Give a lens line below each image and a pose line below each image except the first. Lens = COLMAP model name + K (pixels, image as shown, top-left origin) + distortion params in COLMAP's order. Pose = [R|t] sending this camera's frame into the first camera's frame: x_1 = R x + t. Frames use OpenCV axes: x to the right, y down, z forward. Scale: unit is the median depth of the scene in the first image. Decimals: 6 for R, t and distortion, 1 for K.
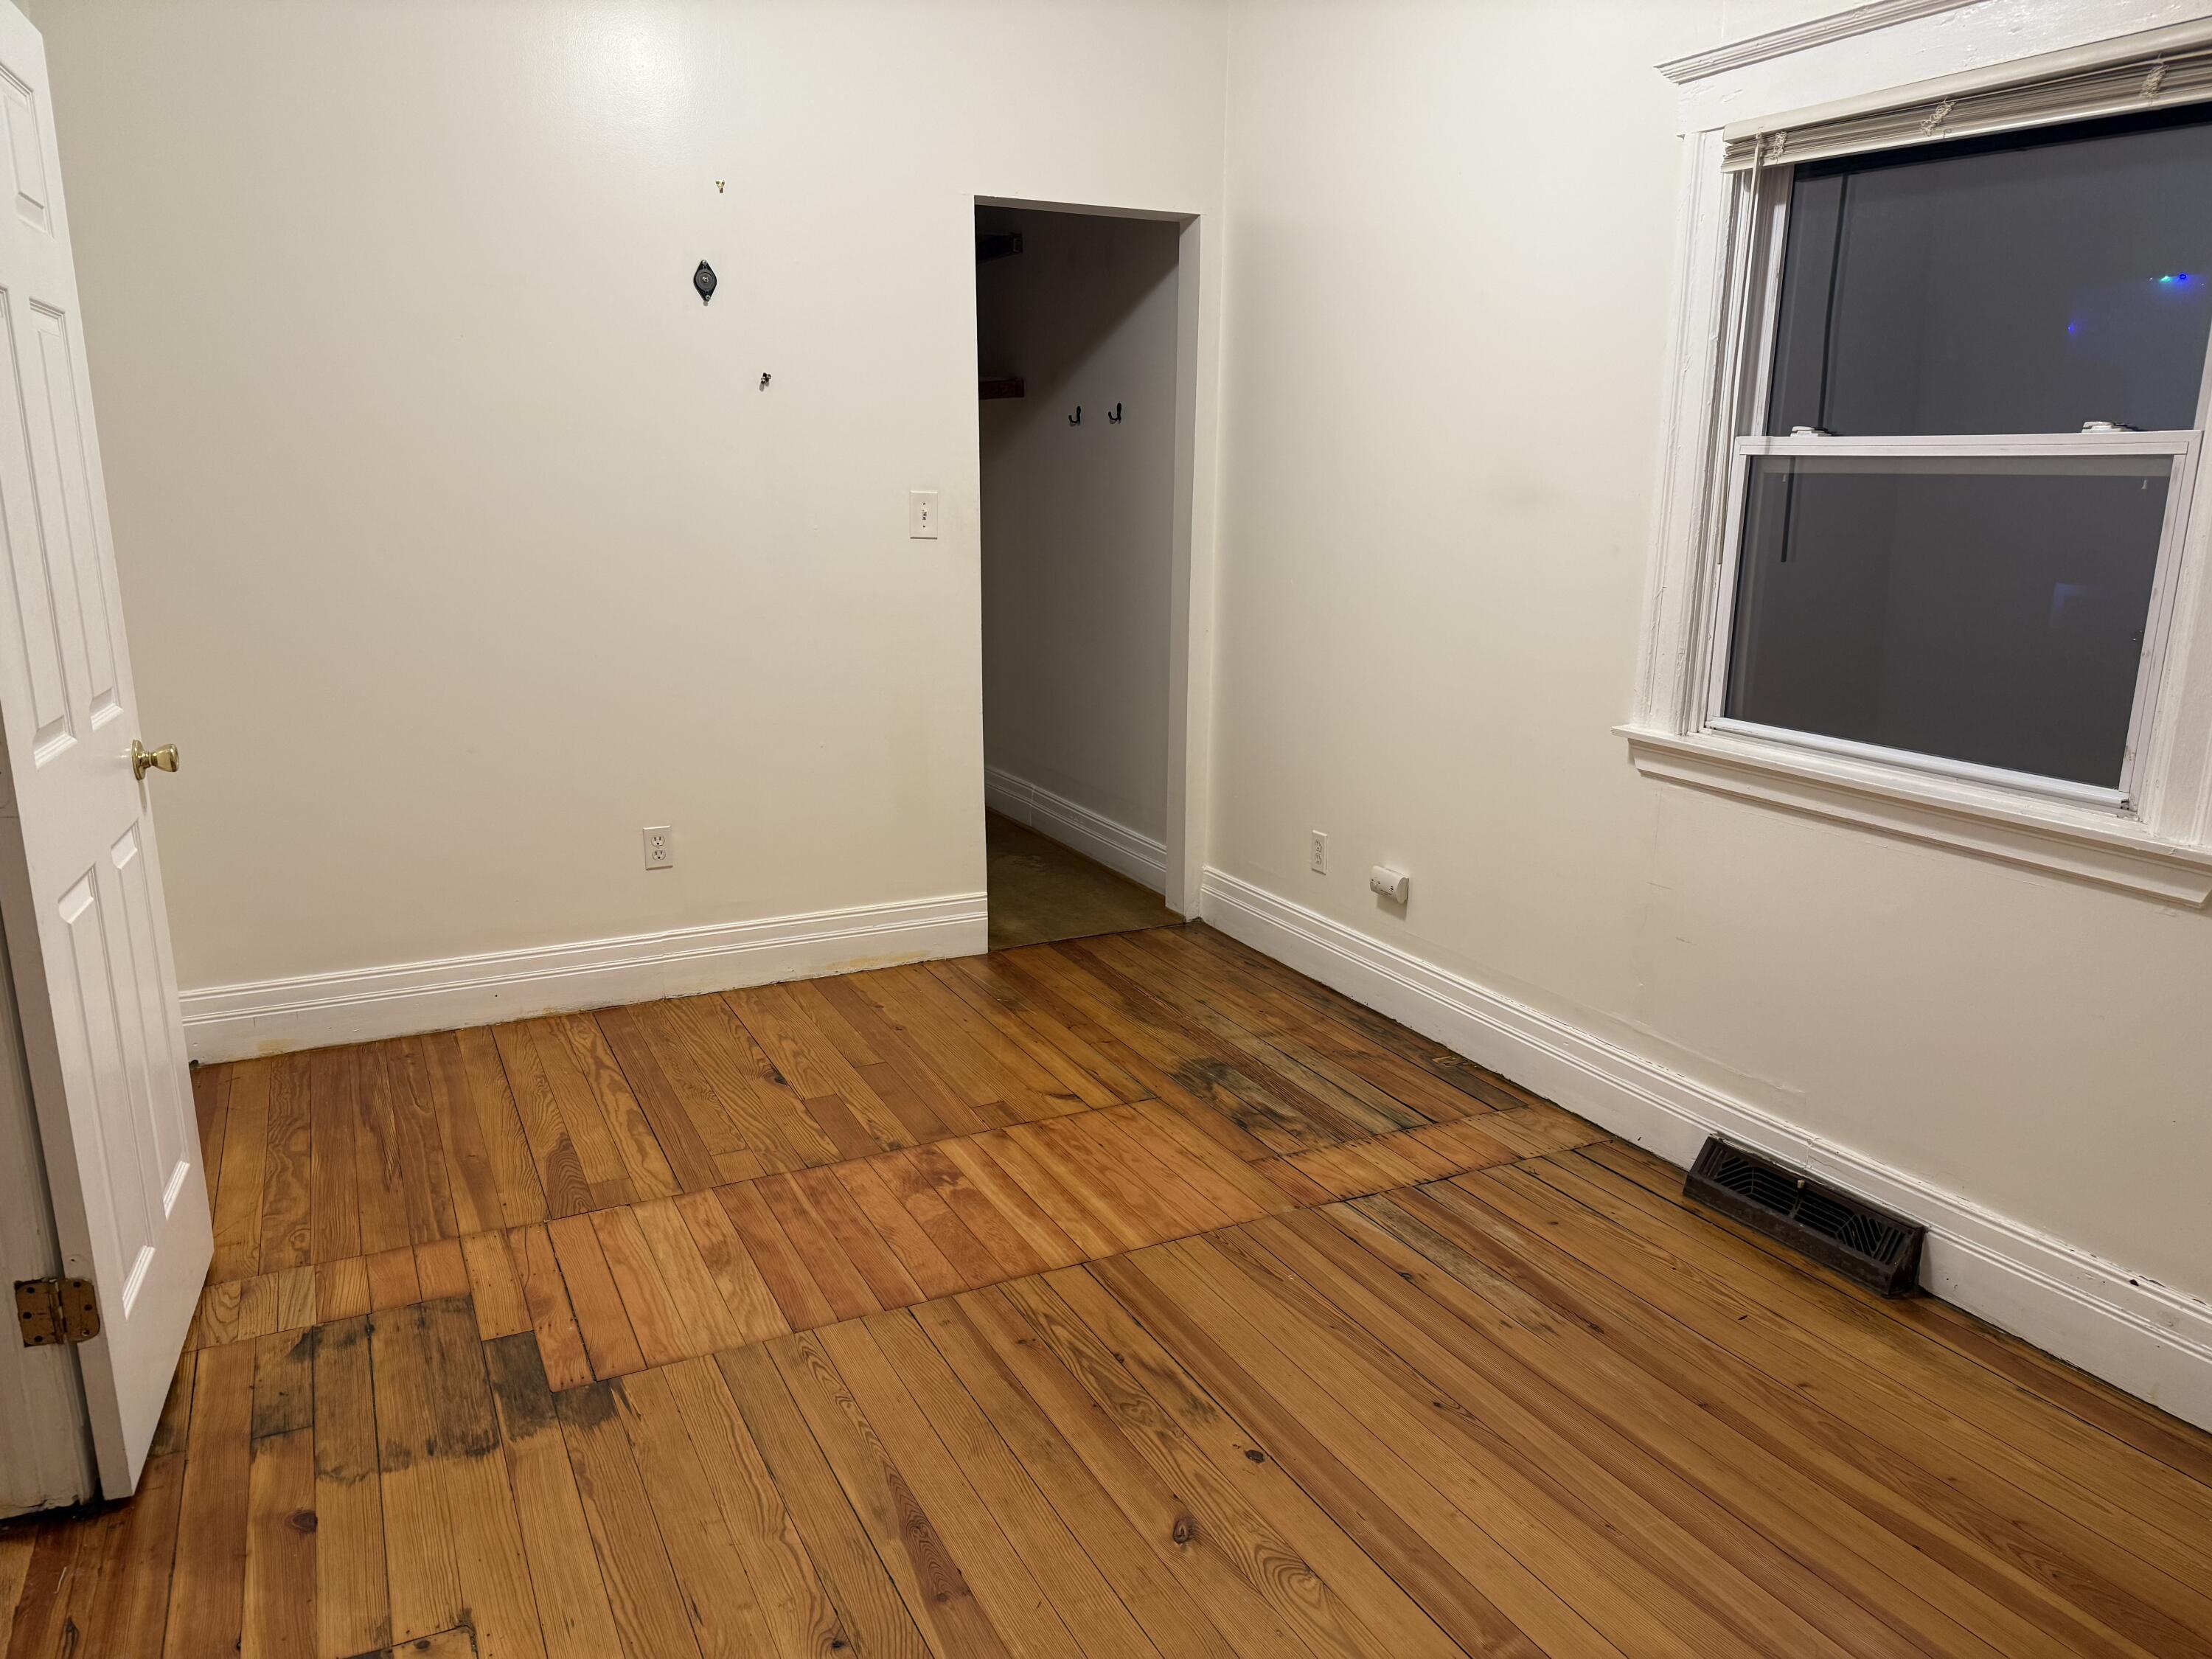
lens RADIAL K [[1558.8, 0, 1098.2], [0, 1558.8, 829.6], [0, 0, 1]] dist [0.011549, -0.031627]
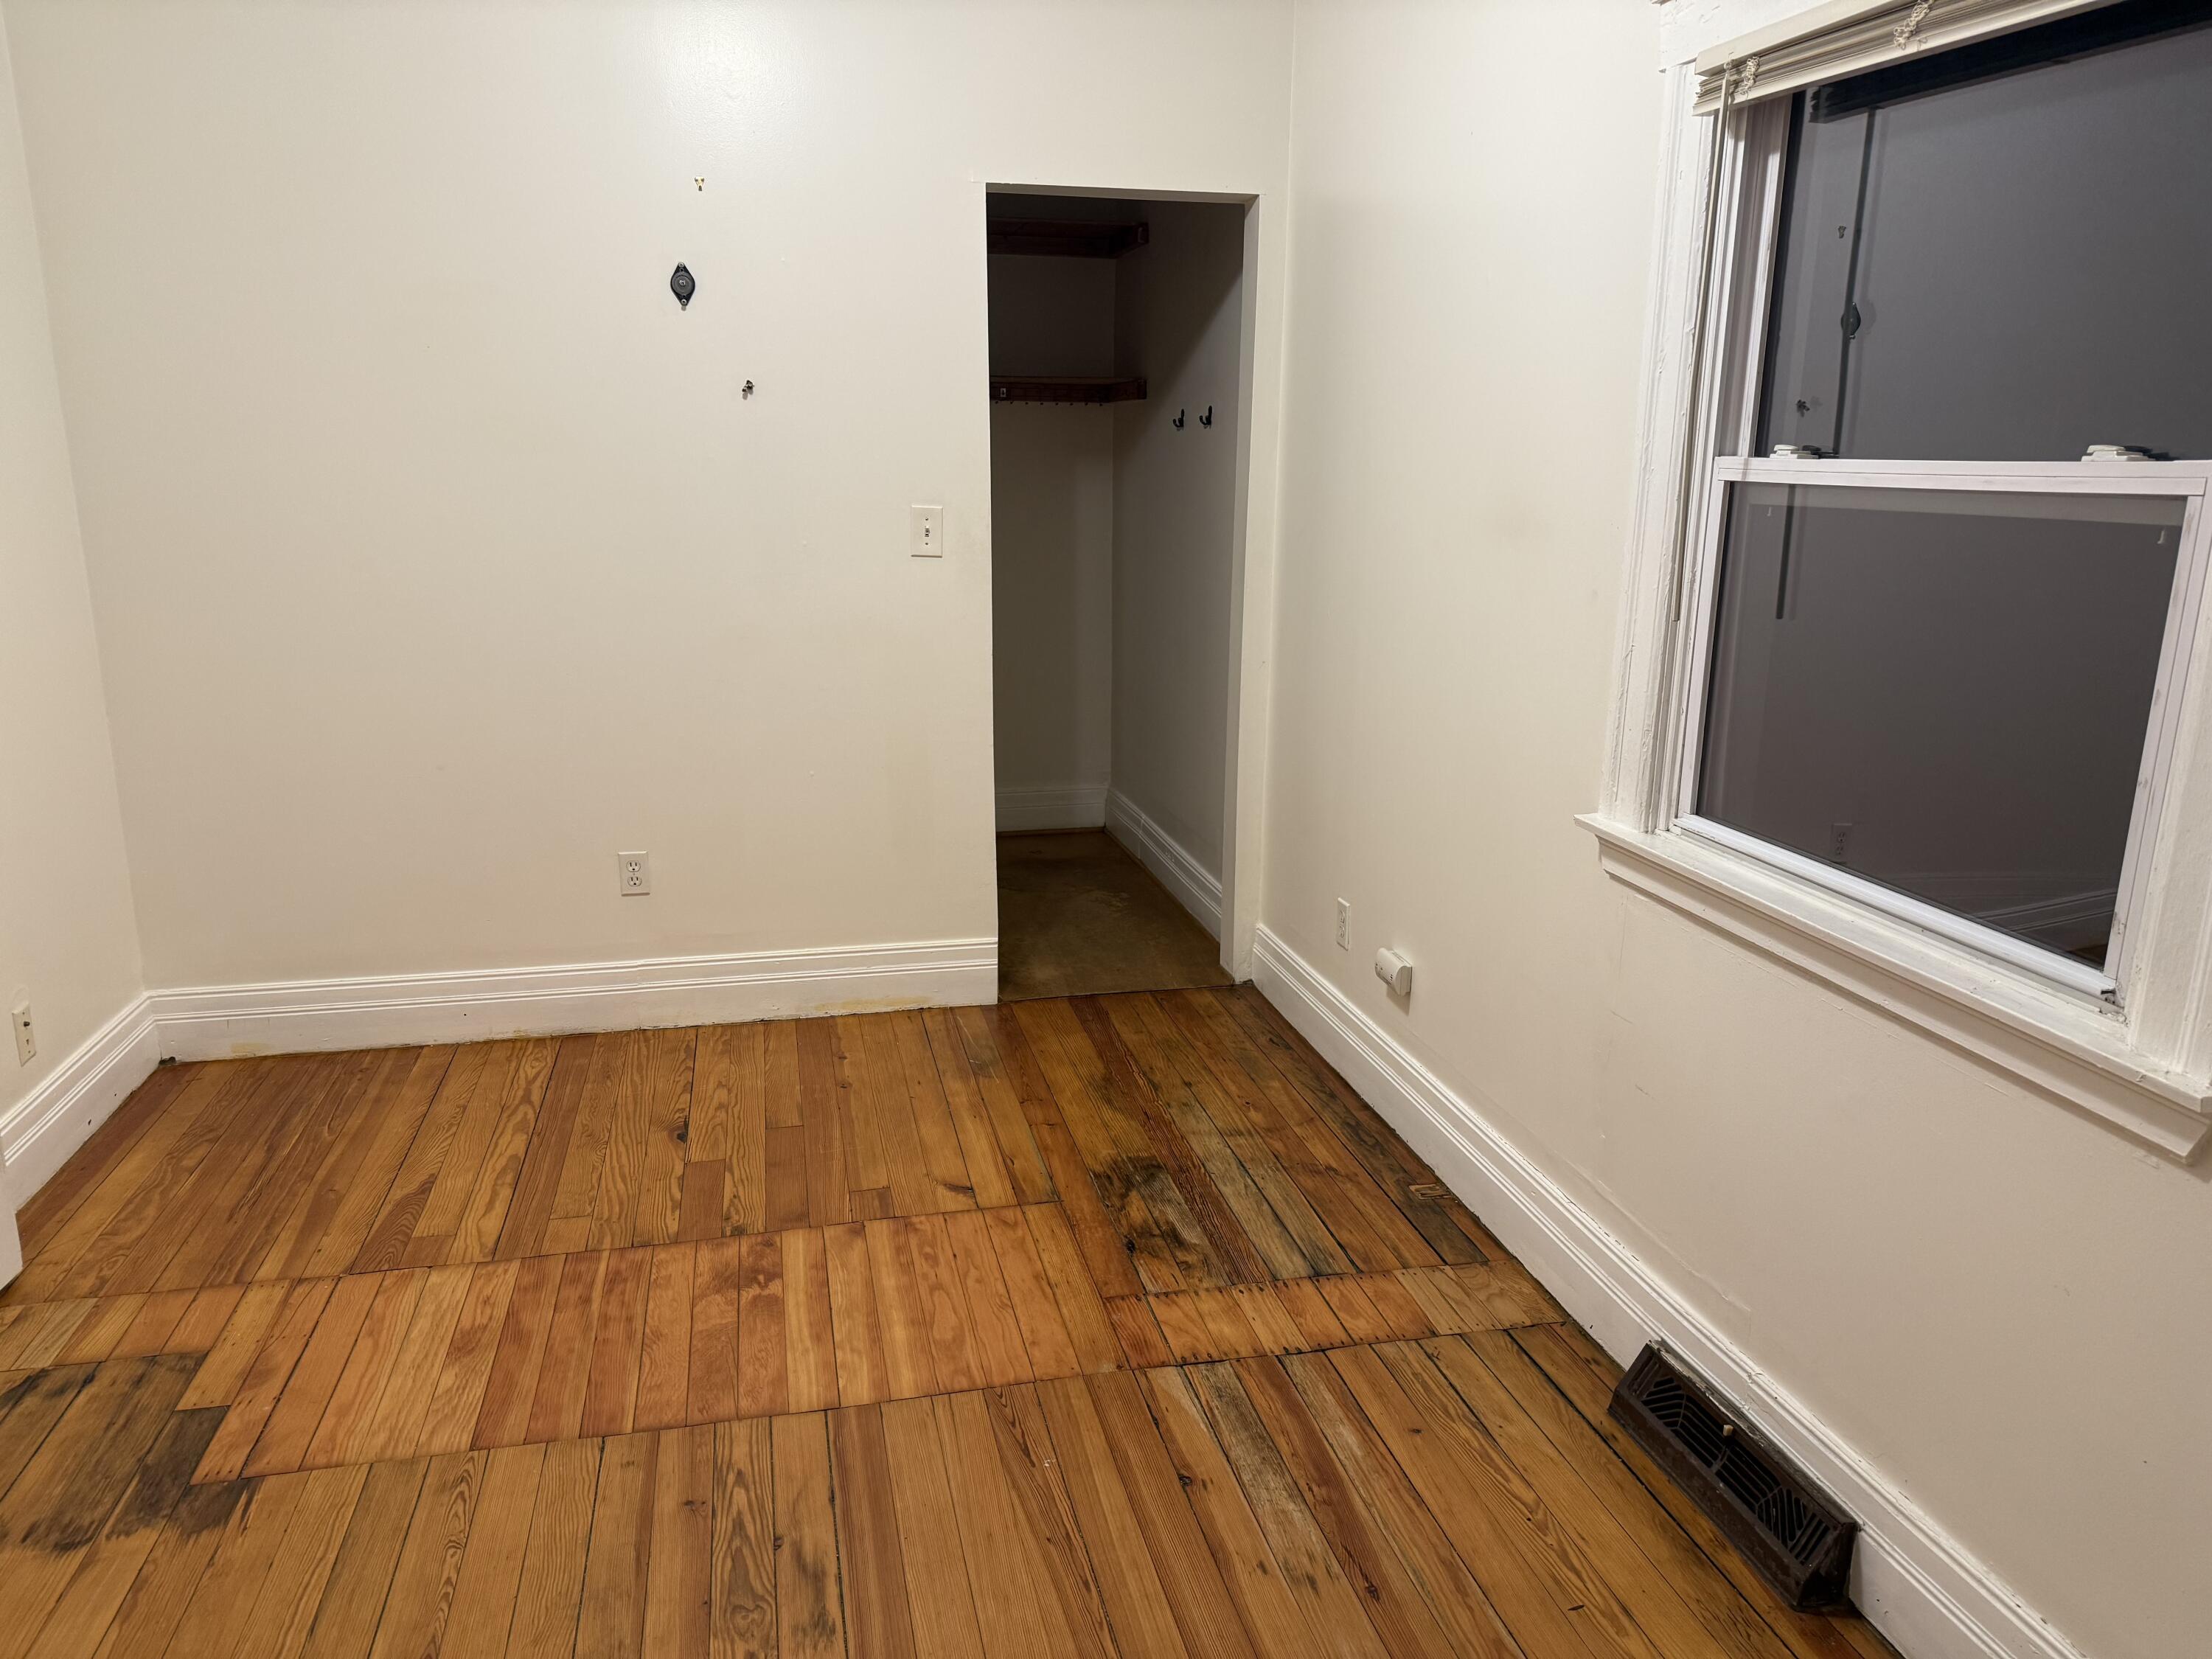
lens RADIAL K [[1558.8, 0, 1112.8], [0, 1558.8, 829.6], [0, 0, 1]] dist [0.011549, -0.031627]
pose [[0.971992, 0.056835, -0.228037, 0.304378], [-0.055723, 0.998382, 0.011318, -0.058686], [0.228312, 0.001706, 0.973587, 0.176050]]
